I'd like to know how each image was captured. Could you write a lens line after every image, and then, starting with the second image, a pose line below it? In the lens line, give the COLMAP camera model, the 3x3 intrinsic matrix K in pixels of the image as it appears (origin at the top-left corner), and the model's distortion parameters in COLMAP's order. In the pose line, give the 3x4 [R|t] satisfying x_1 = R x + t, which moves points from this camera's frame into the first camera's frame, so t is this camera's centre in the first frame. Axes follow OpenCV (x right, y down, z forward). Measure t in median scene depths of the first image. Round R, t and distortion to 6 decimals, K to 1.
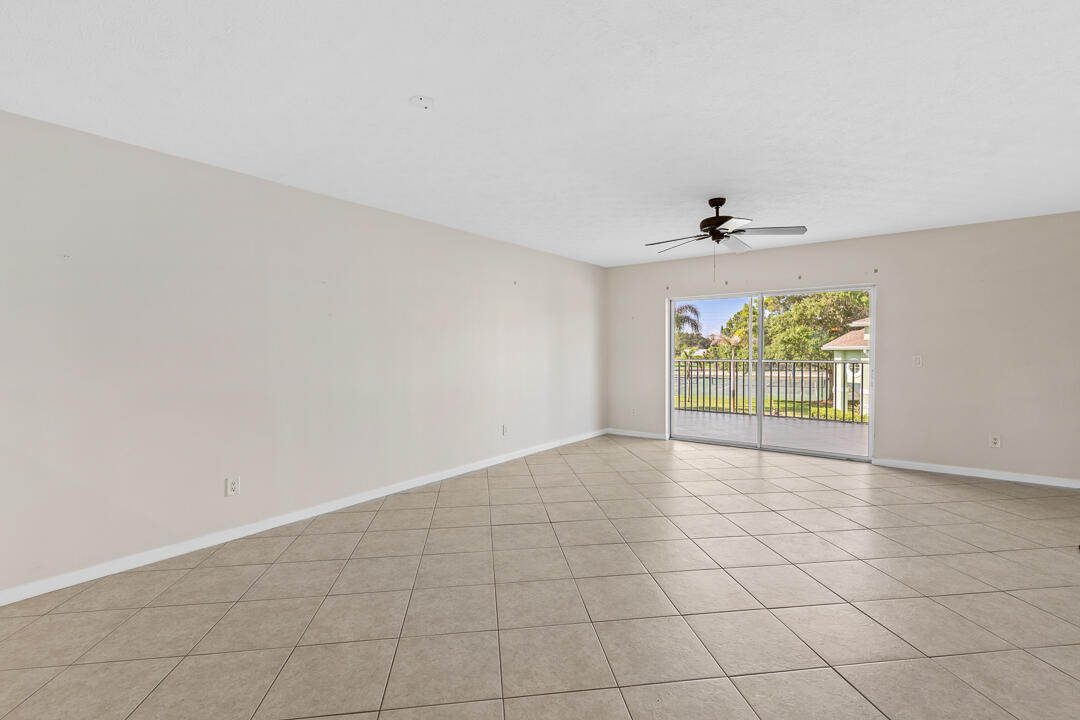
lens RADIAL K [[502.2, 0, 537.5], [0, 502.2, 357.1], [0, 0, 1]] dist [0.003409, -0.000840]
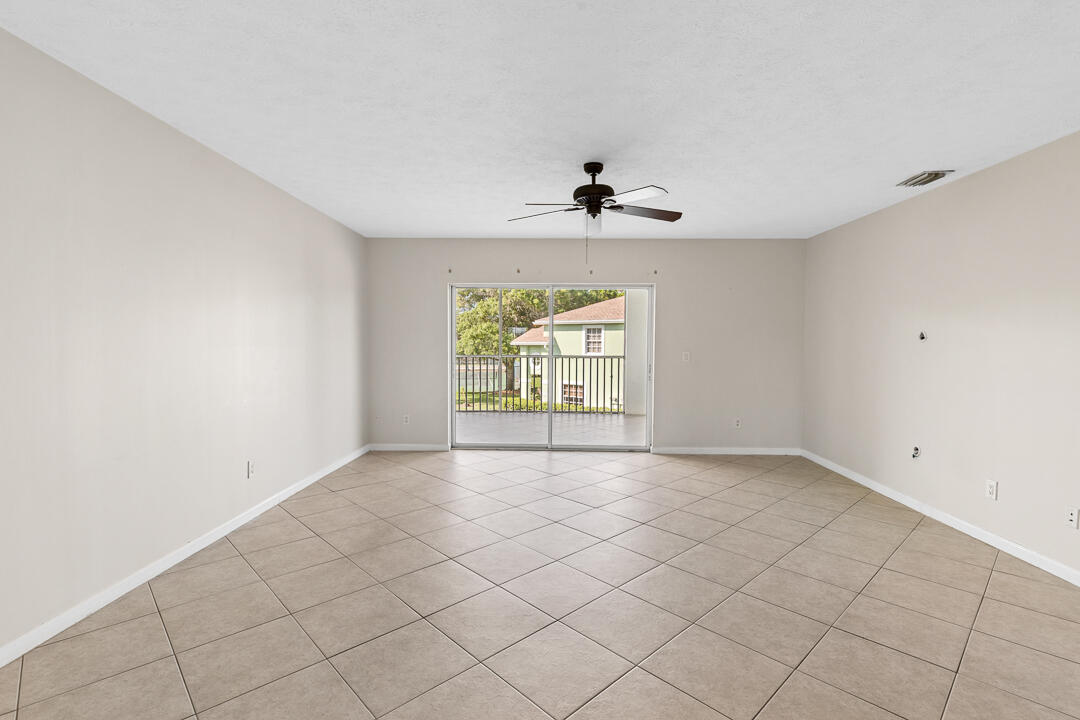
lens RADIAL K [[502.2, 0, 537.8], [0, 502.2, 358.8], [0, 0, 1]] dist [0.003409, -0.000840]
pose [[0.796702, -0.010231, 0.604286, -0.052763], [0.000811, 0.999874, 0.015859, -0.001406], [-0.604372, -0.012145, 0.796610, 0.091987]]
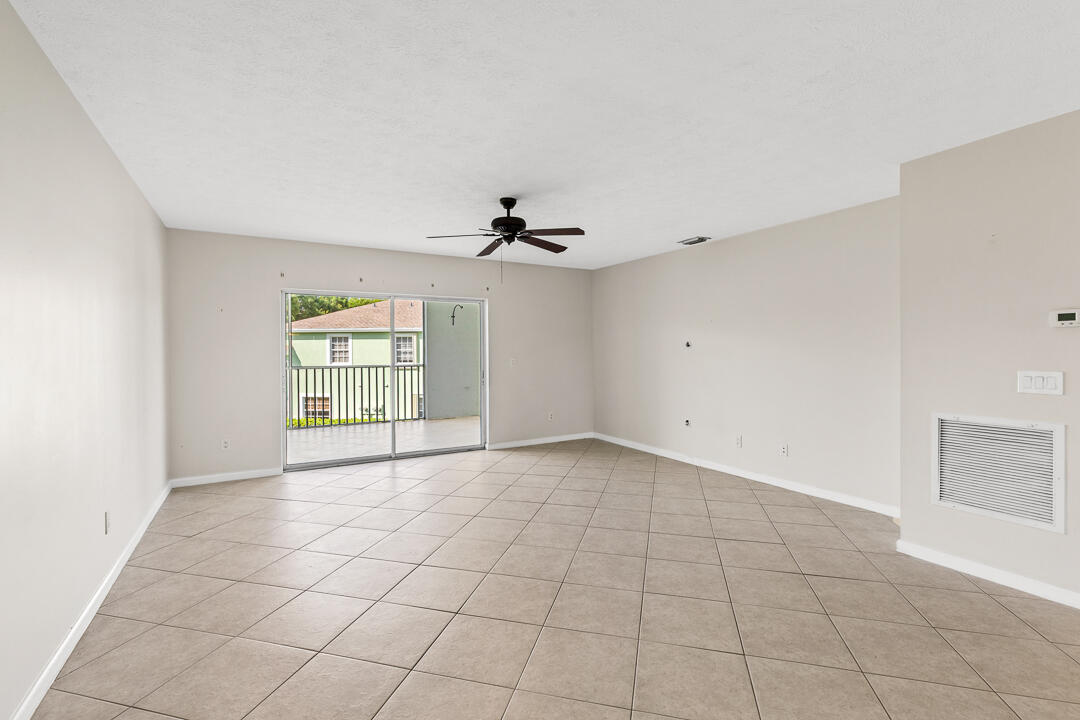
lens RADIAL K [[502.2, 0, 518.9], [0, 502.2, 352.0], [0, 0, 1]] dist [0.003409, -0.000840]
pose [[0.357627, 0.000039, 0.933864, -0.128116], [0.020584, 0.999757, -0.007924, -0.002682], [-0.933637, 0.022057, 0.357540, 0.151364]]
